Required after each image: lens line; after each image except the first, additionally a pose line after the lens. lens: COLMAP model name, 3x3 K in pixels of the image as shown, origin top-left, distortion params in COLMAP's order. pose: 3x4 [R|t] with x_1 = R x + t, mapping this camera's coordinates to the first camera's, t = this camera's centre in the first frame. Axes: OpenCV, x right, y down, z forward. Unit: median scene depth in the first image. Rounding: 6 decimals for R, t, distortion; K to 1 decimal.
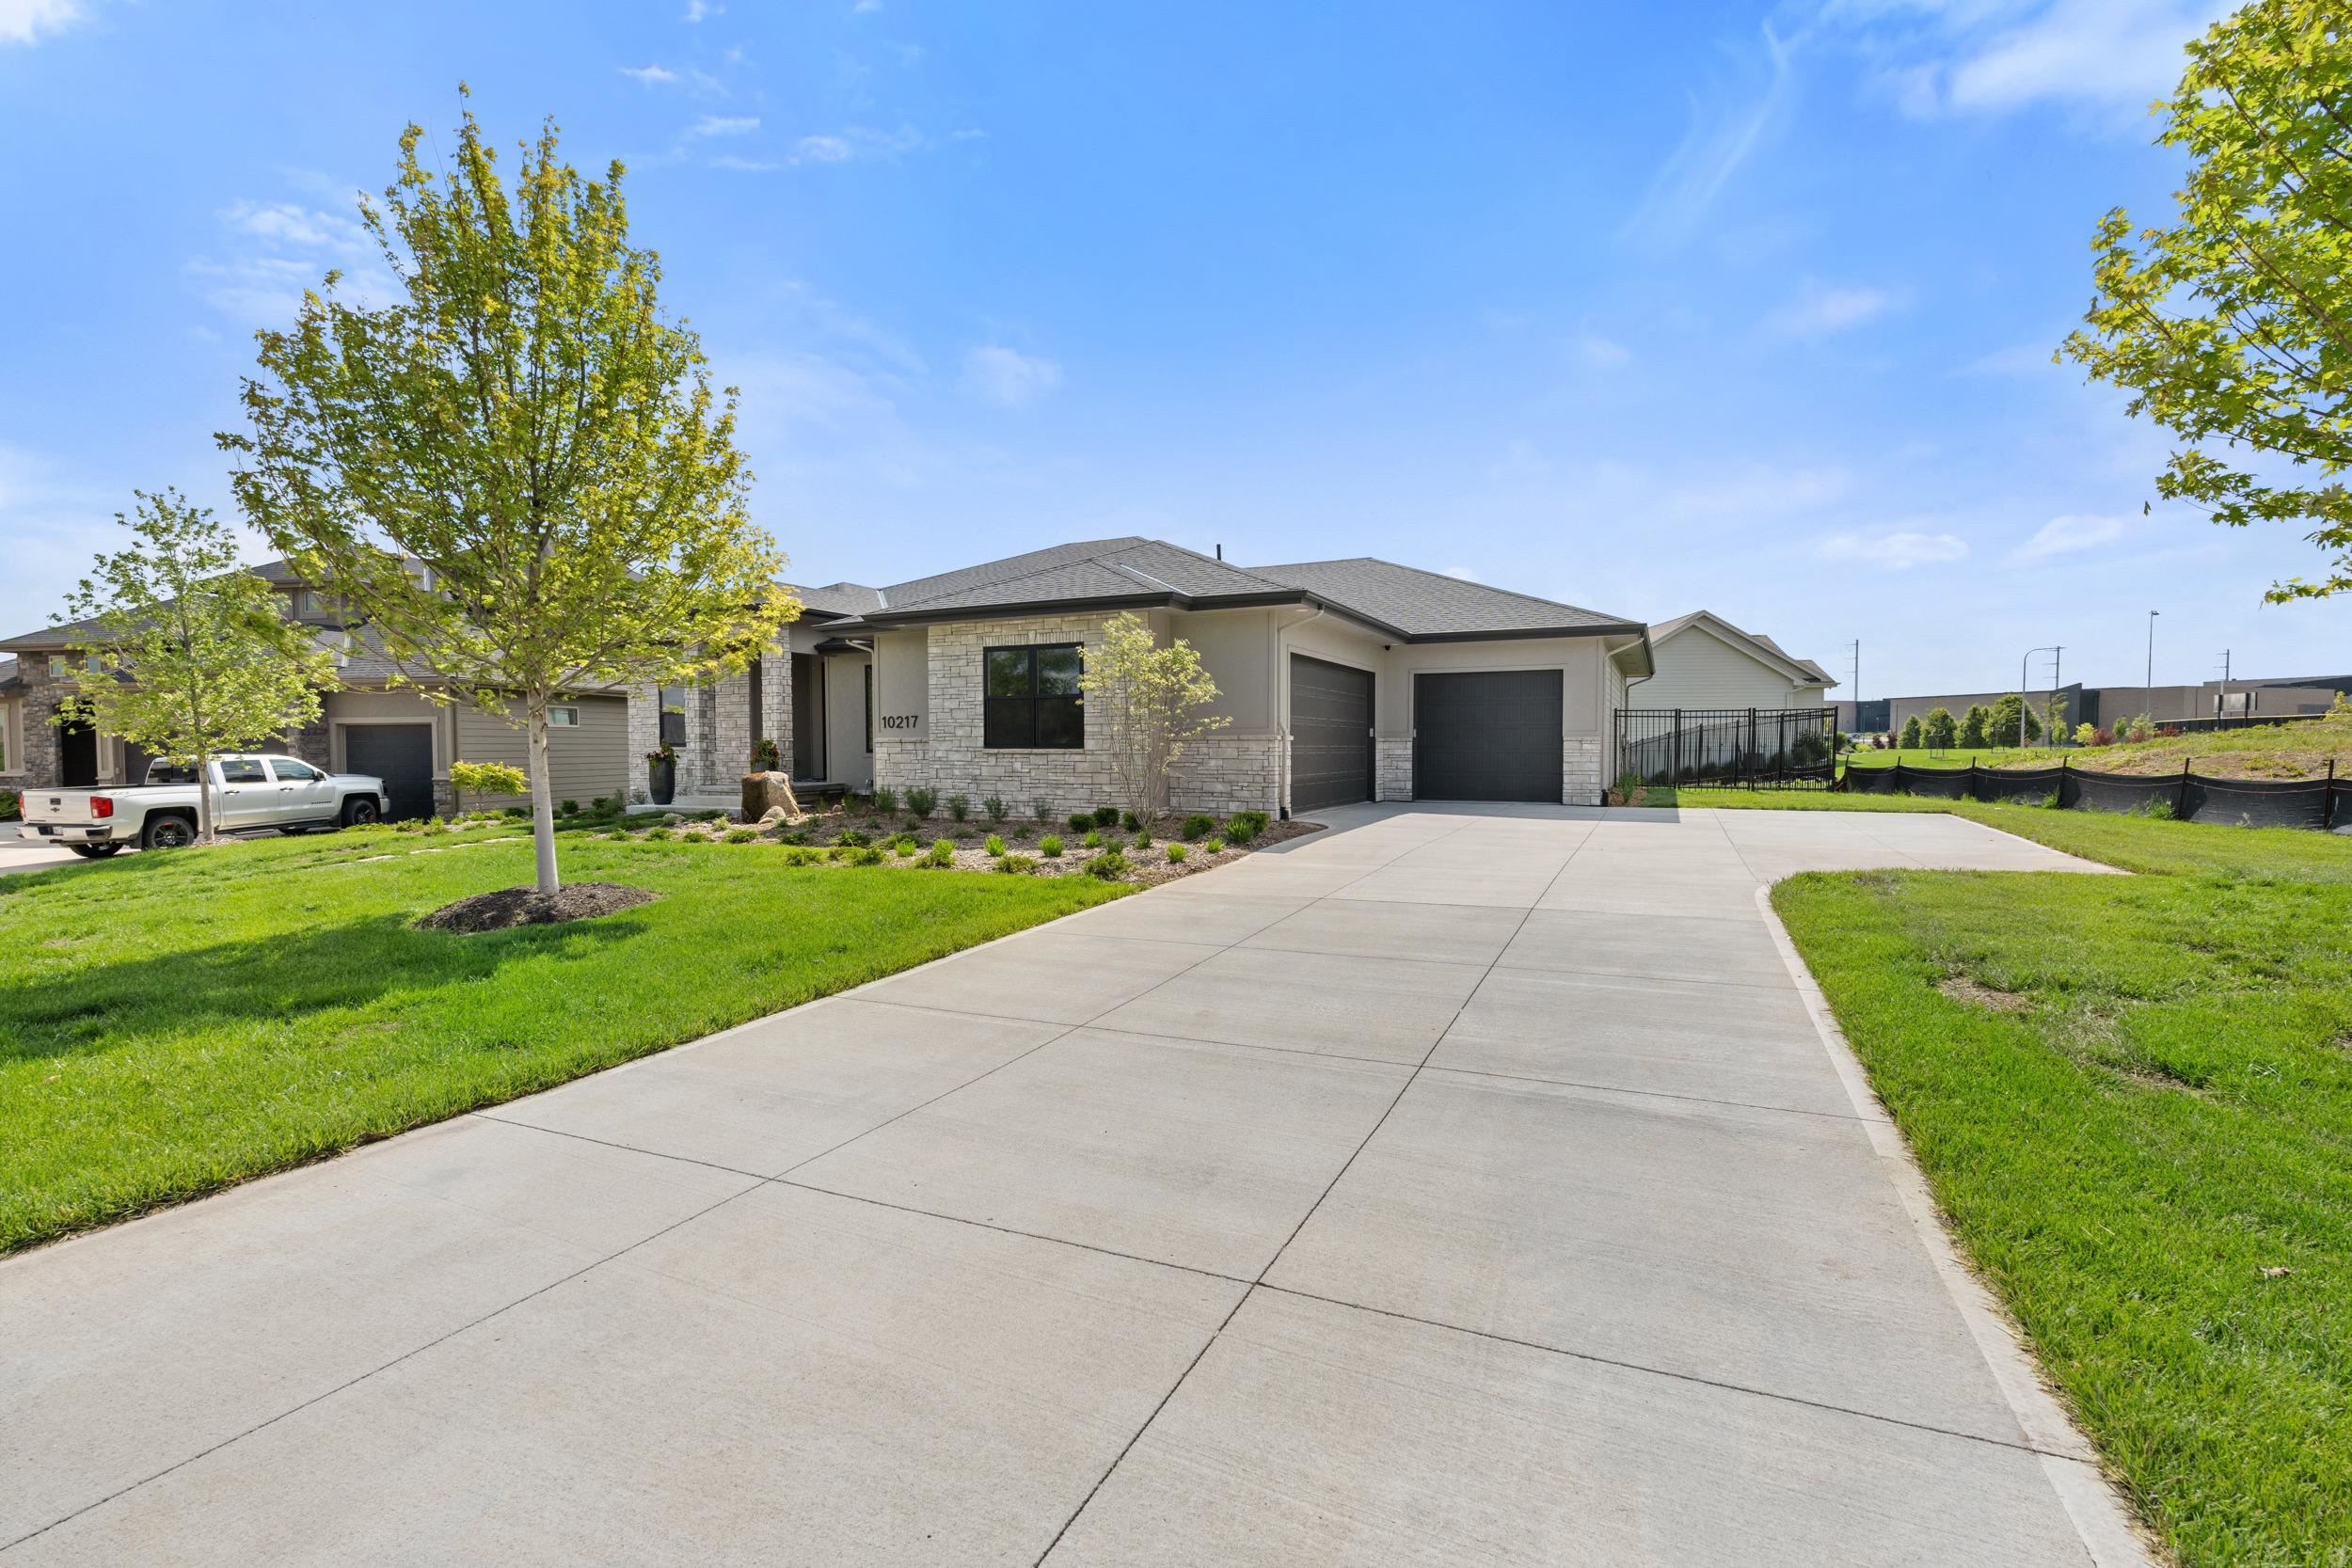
lens RADIAL K [[1041.0, 0, 1175.2], [0, 1041.0, 733.4], [0, 0, 1]] dist [-0.009635, 0.000807]
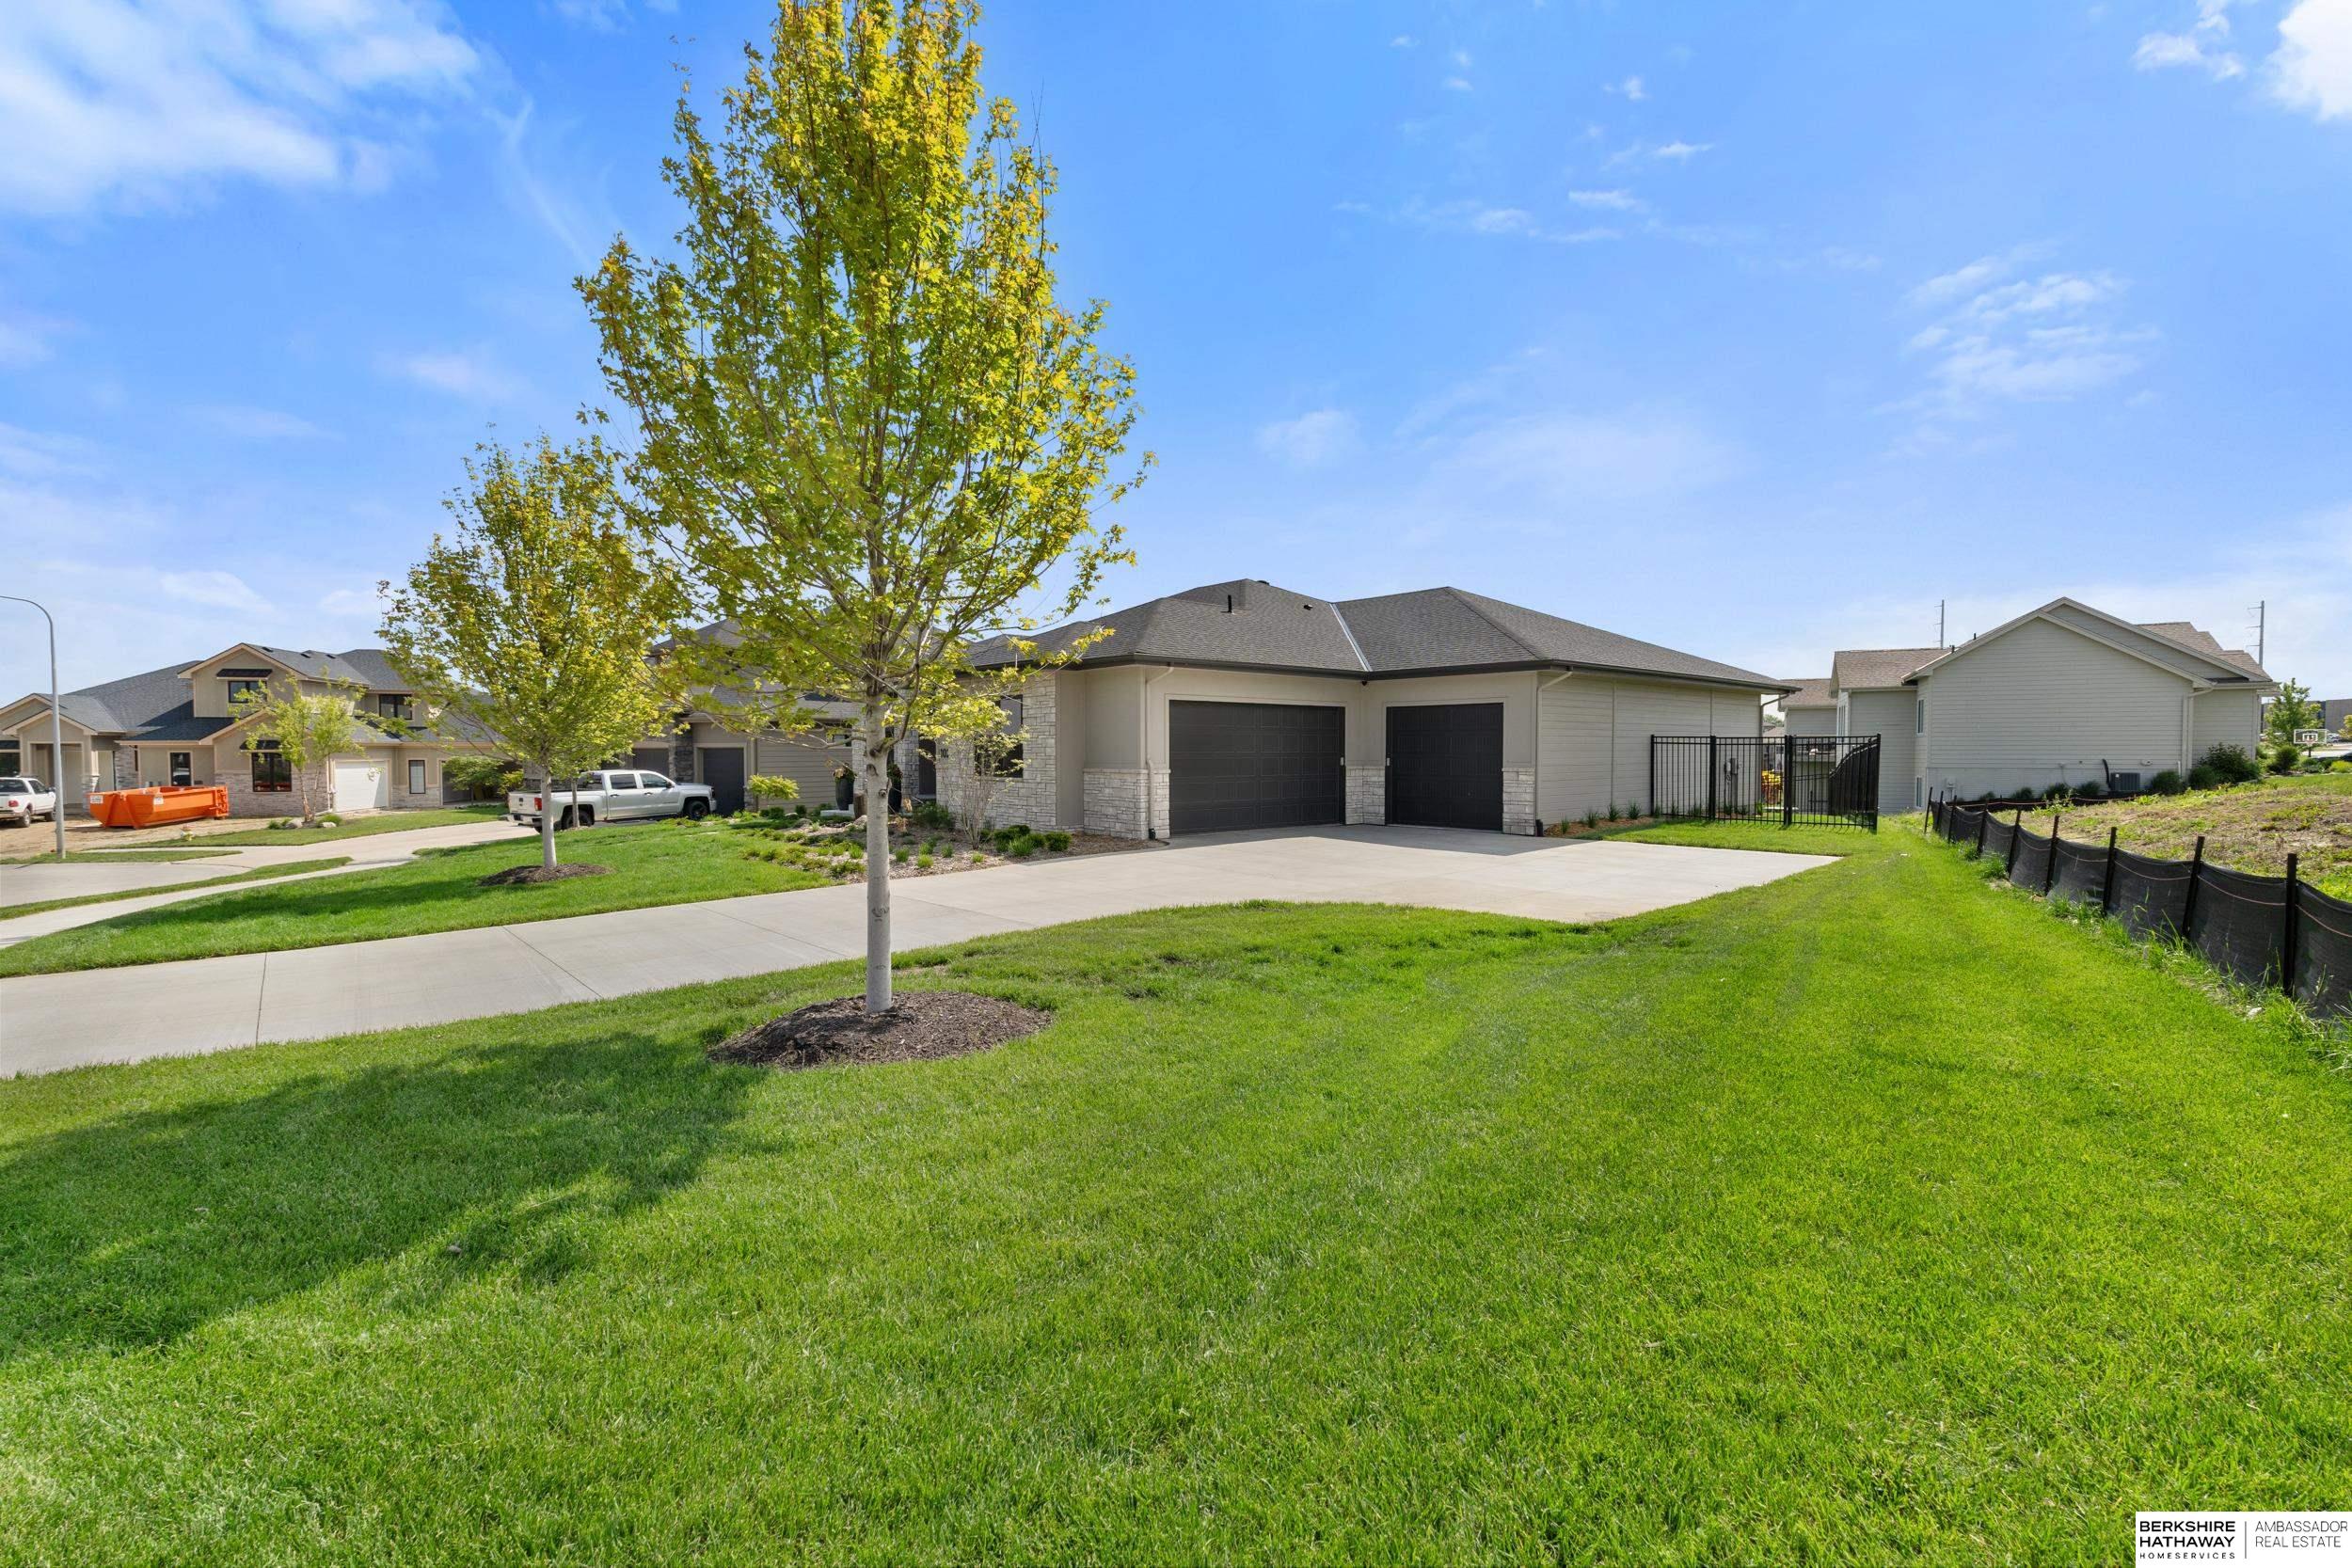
lens RADIAL K [[1041.0, 0, 1175.2], [0, 1041.0, 733.4], [0, 0, 1]] dist [-0.009635, 0.000807]
pose [[0.917866, -0.003887, -0.396872, 0.485755], [0.002778, 0.999990, -0.003369, -0.028644], [0.396881, 0.001990, 0.917868, -0.085254]]
